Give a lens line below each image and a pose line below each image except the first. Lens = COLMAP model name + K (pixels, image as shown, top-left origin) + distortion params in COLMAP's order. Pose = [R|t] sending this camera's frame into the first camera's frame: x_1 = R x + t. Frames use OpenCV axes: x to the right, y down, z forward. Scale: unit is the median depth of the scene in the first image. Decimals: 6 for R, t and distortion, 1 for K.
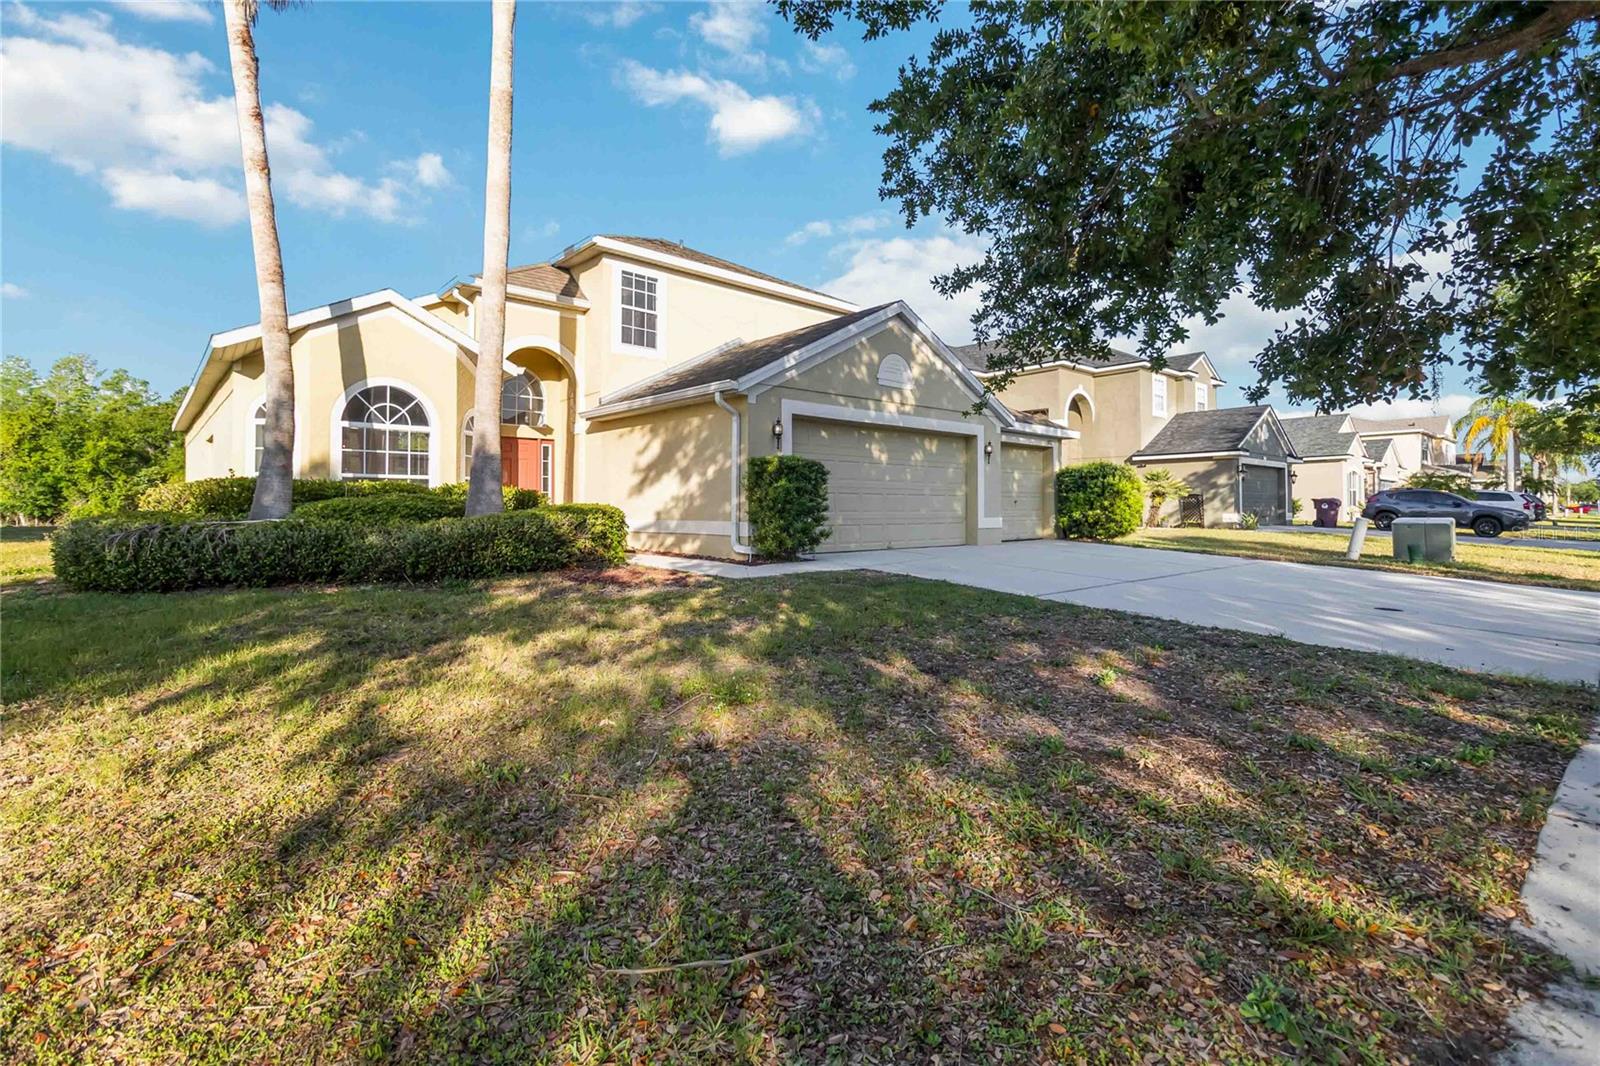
lens RADIAL K [[734.2, 0, 798.7], [0, 734.2, 507.4], [0, 0, 1]] dist [0.001432, 0.000104]
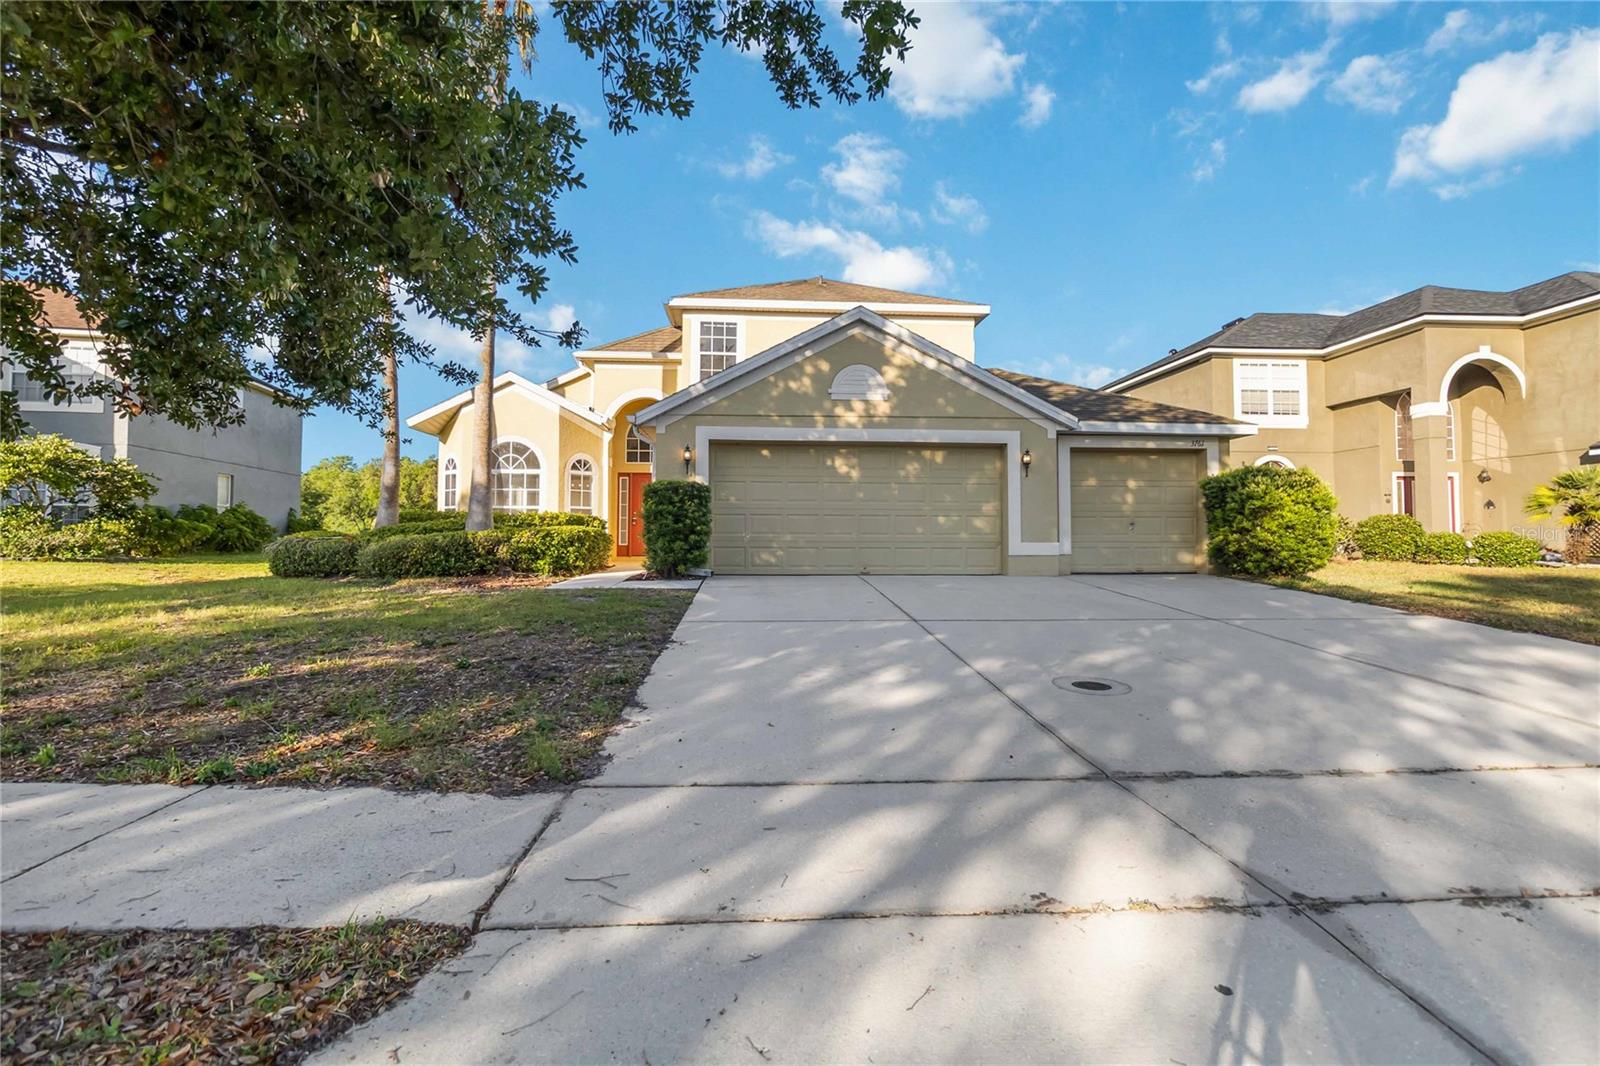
lens RADIAL K [[734.2, 0, 798.7], [0, 734.2, 507.4], [0, 0, 1]] dist [0.001432, 0.000104]
pose [[0.787113, -0.021210, -0.616444, 0.579337], [-0.002063, 0.999312, -0.037018, 0.006075], [0.616805, 0.030409, 0.786528, 0.209771]]
